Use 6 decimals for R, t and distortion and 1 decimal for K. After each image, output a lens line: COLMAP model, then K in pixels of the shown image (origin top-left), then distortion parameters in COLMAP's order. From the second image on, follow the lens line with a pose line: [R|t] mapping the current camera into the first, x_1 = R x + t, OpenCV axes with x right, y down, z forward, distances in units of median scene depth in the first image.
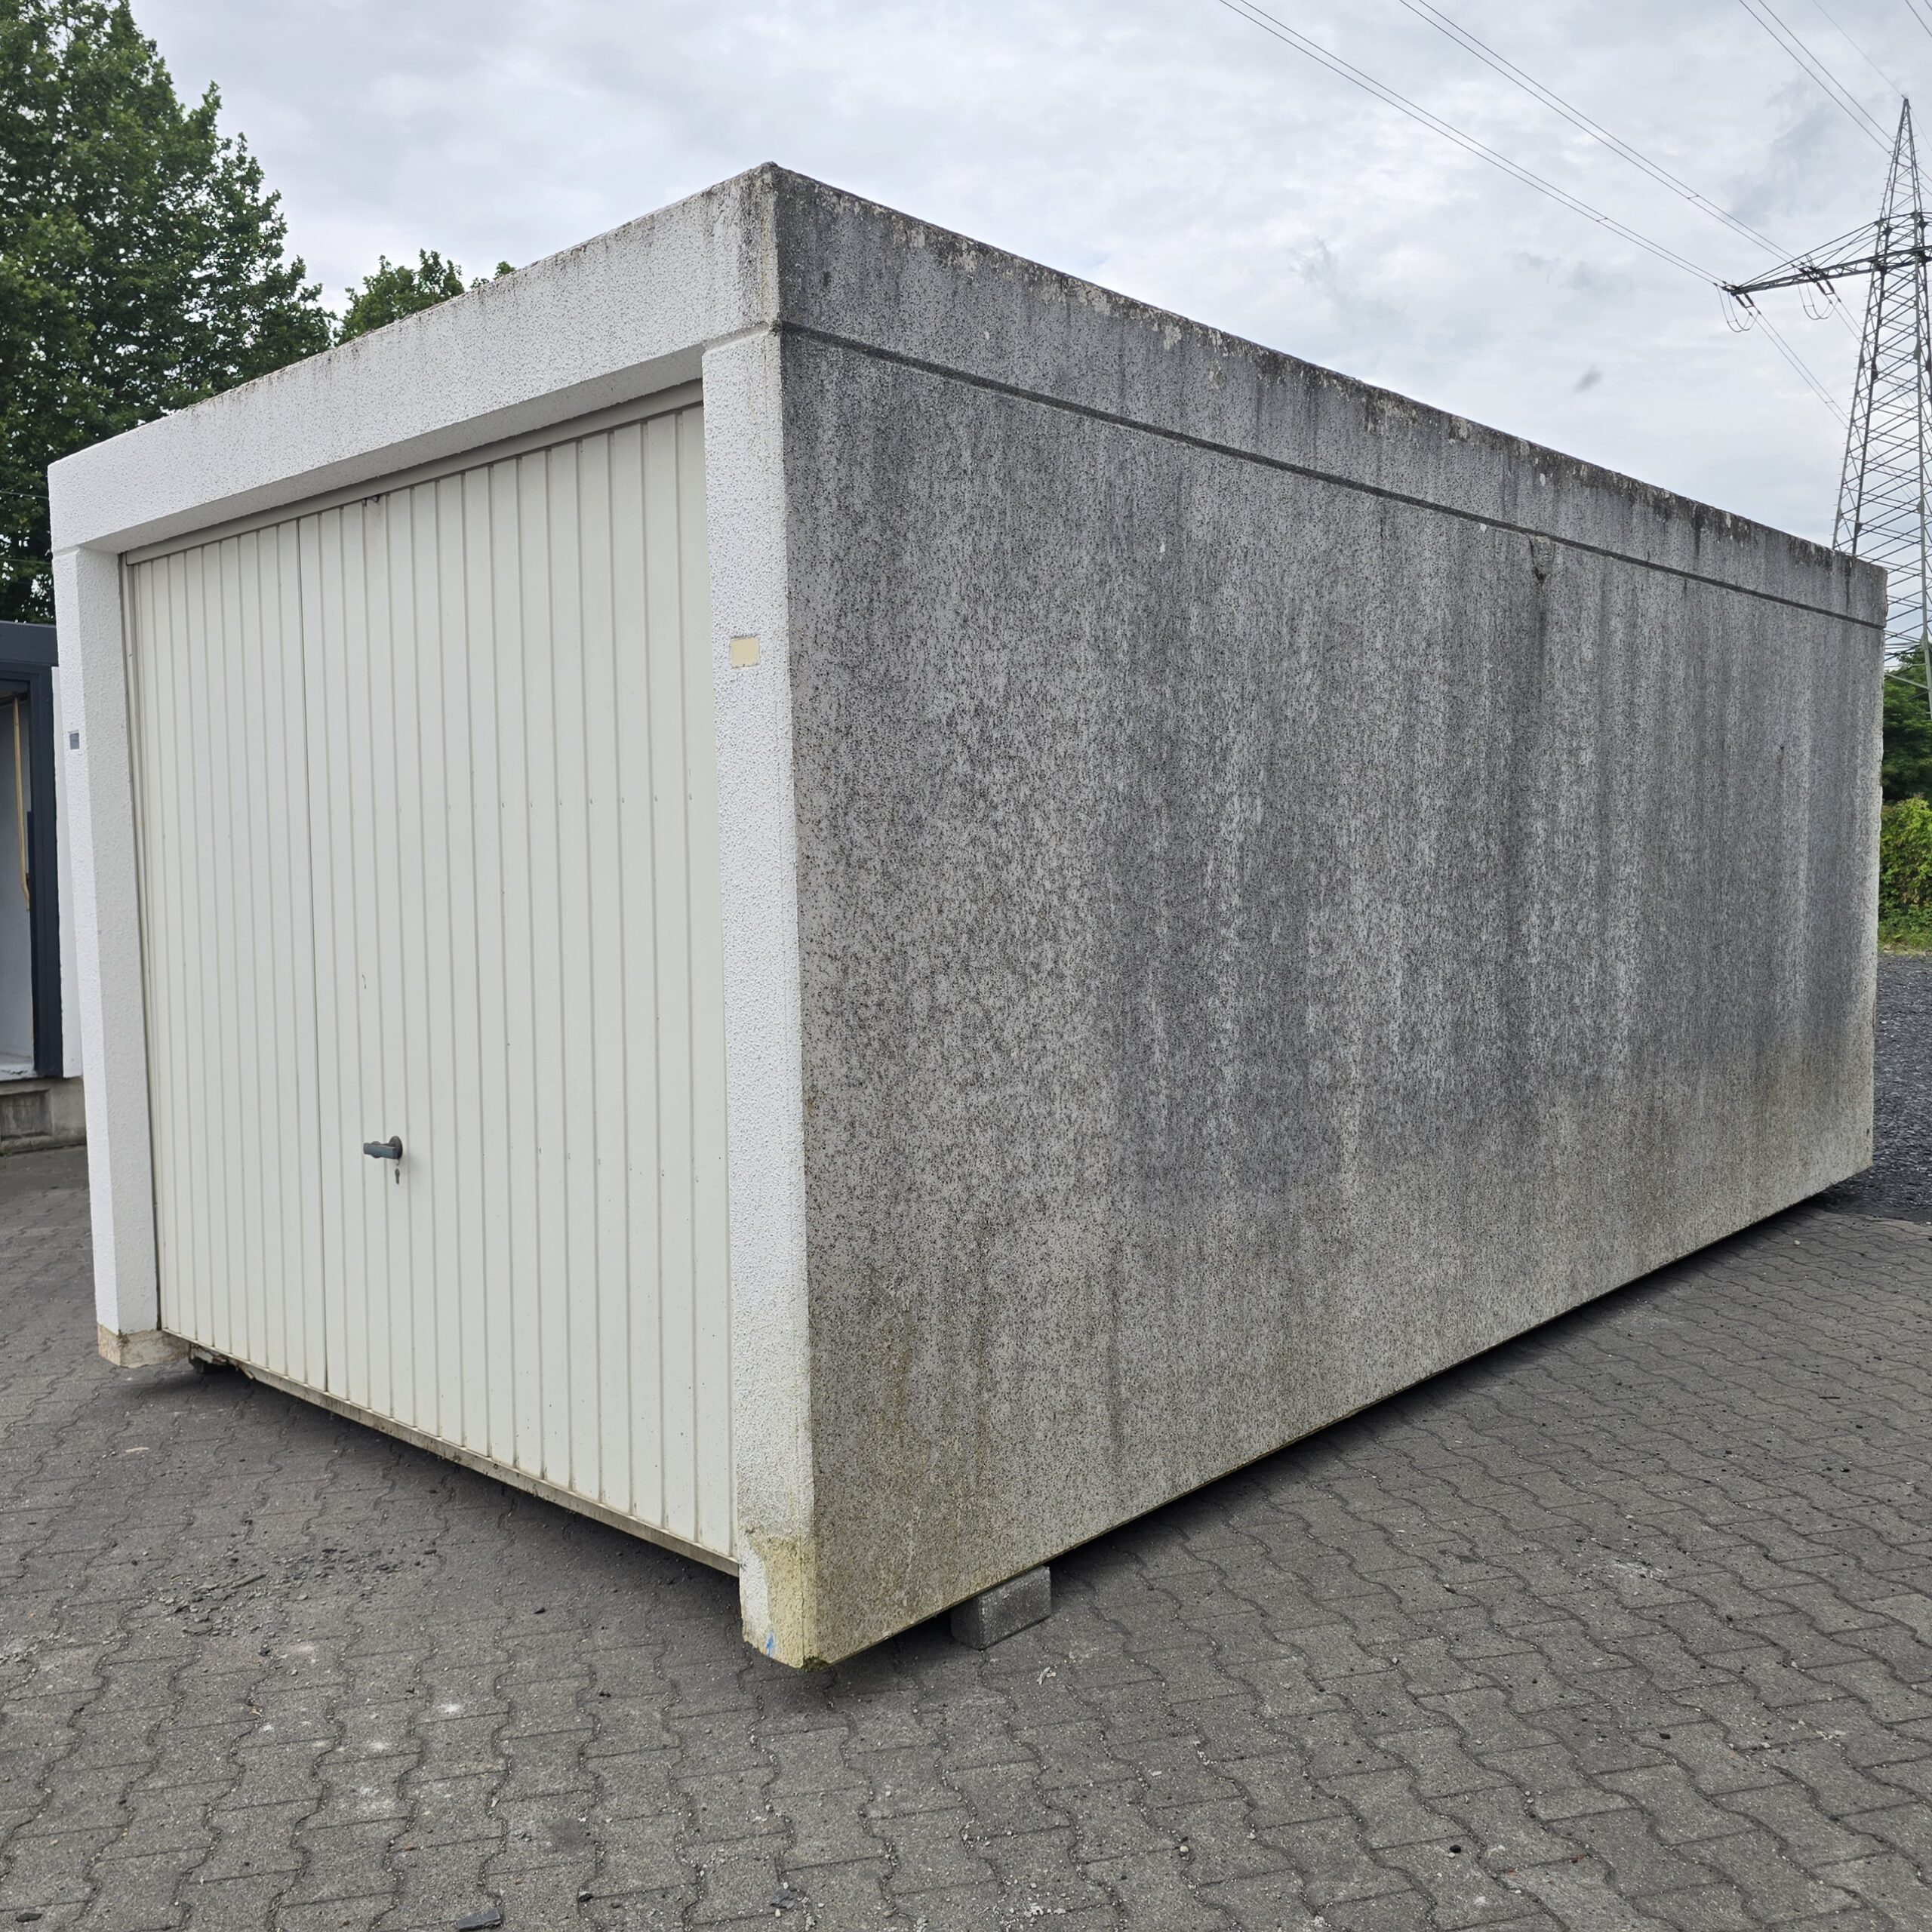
lens RADIAL K [[1730.0, 0, 962.8], [0, 1730.0, 983.8], [0, 0, 1]] dist [0.065494, -0.054180]
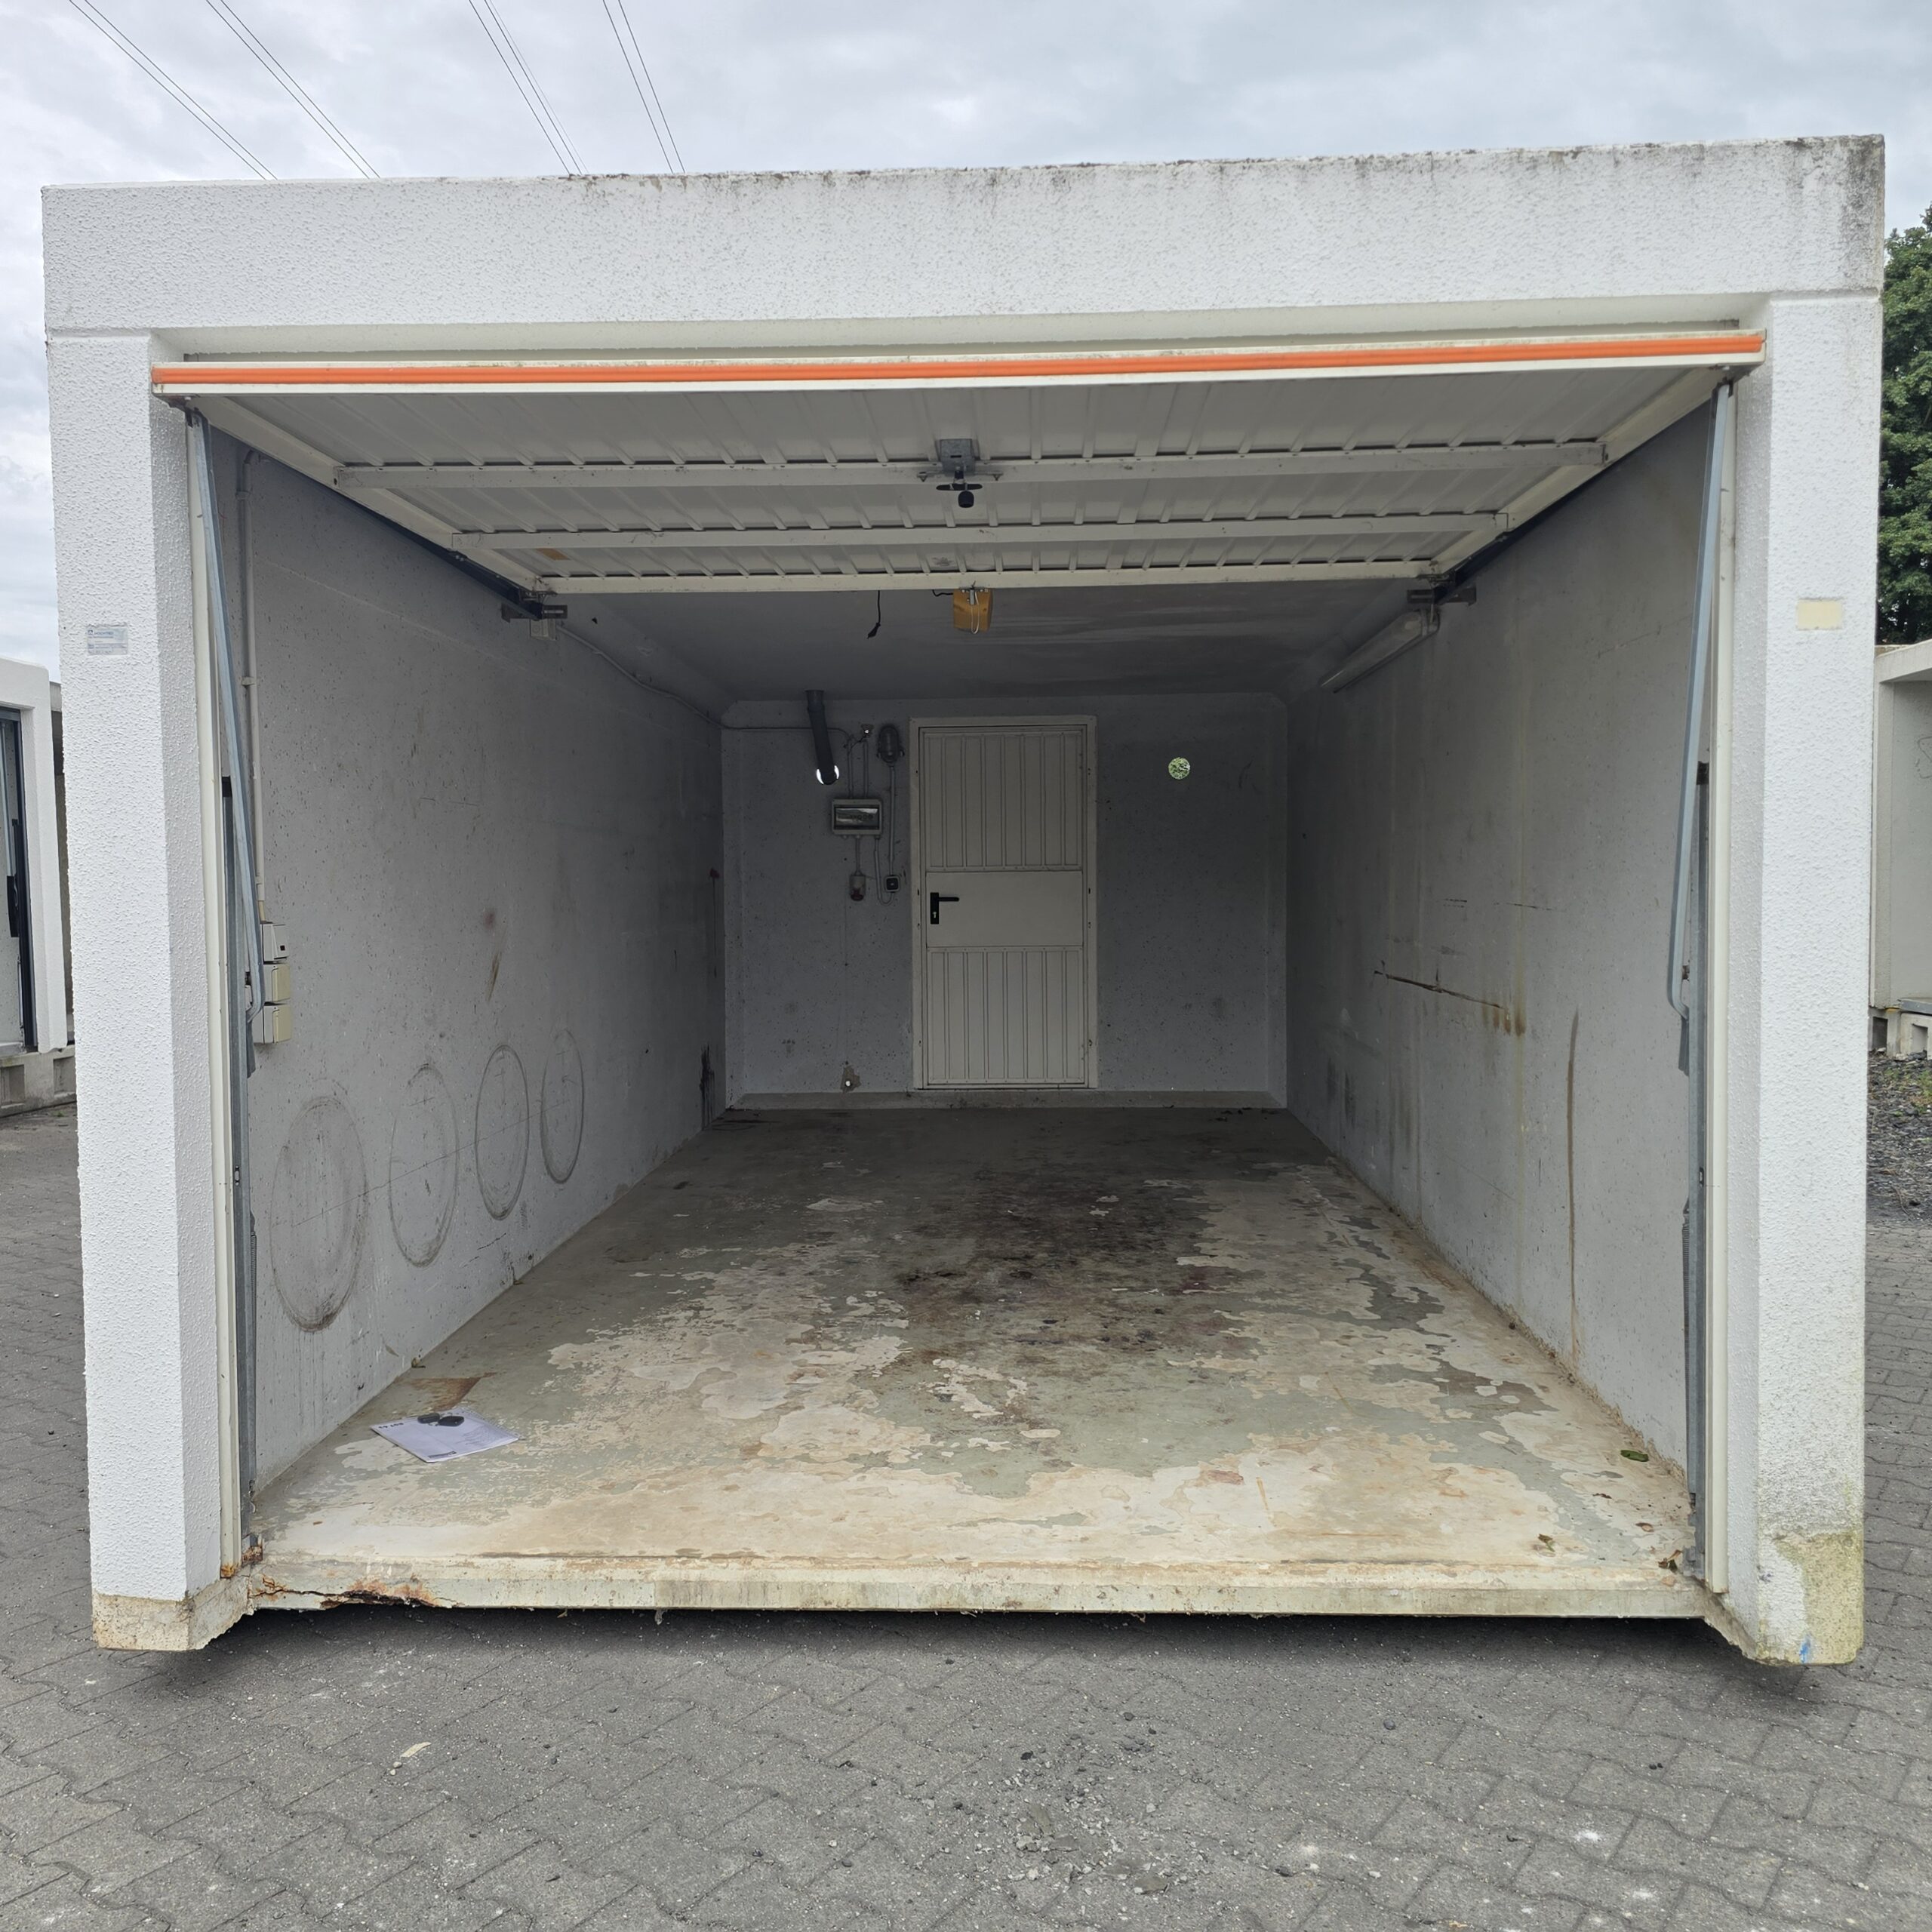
lens RADIAL K [[1730.0, 0, 960.1], [0, 1730.0, 956.2], [0, 0, 1]] dist [0.065494, -0.054180]
pose [[0.760634, -0.018343, 0.648922, -0.986819], [0.044952, 0.998690, -0.024461, 0.001572], [-0.647623, 0.047776, 0.760462, 0.500699]]
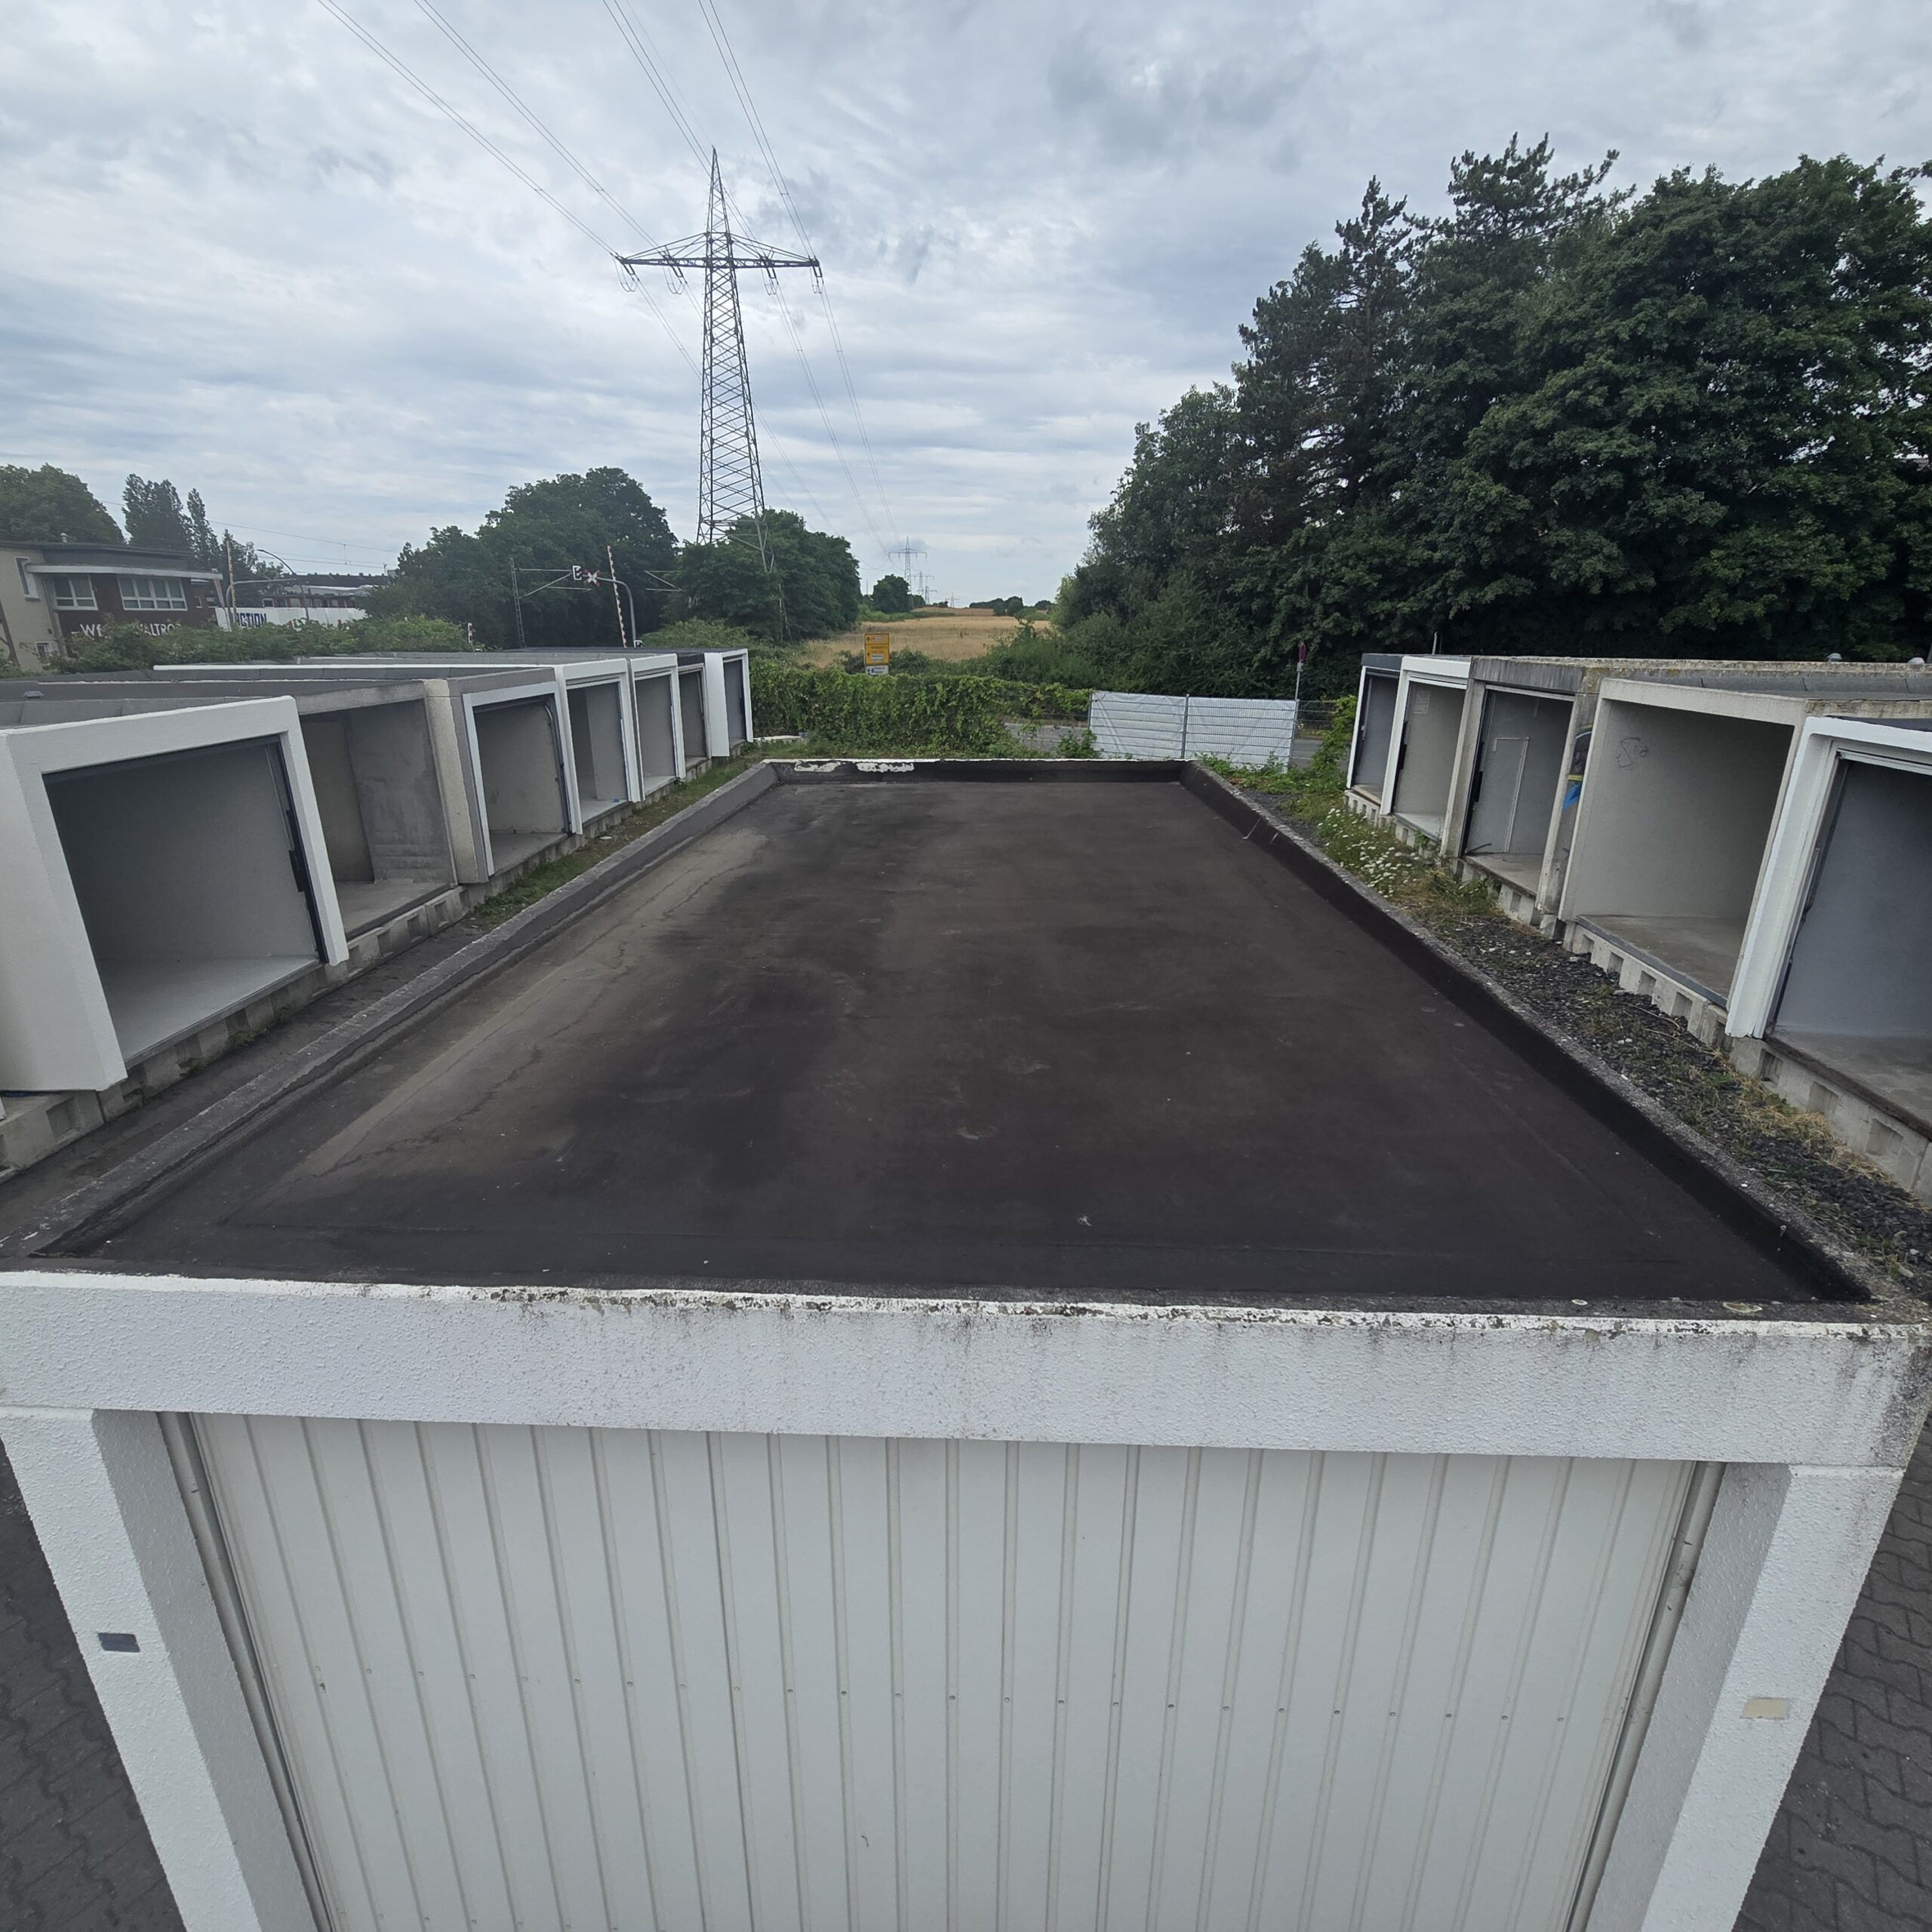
lens RADIAL K [[1060.4, 0, 948.3], [0, 1060.4, 972.9], [0, 0, 1]] dist [-0.003221, -0.001786]
pose [[0.762954, -0.195517, 0.616176, -0.675594], [0.037514, 0.964951, 0.259735, -0.675608], [-0.645363, -0.175051, 0.743548, 0.807732]]
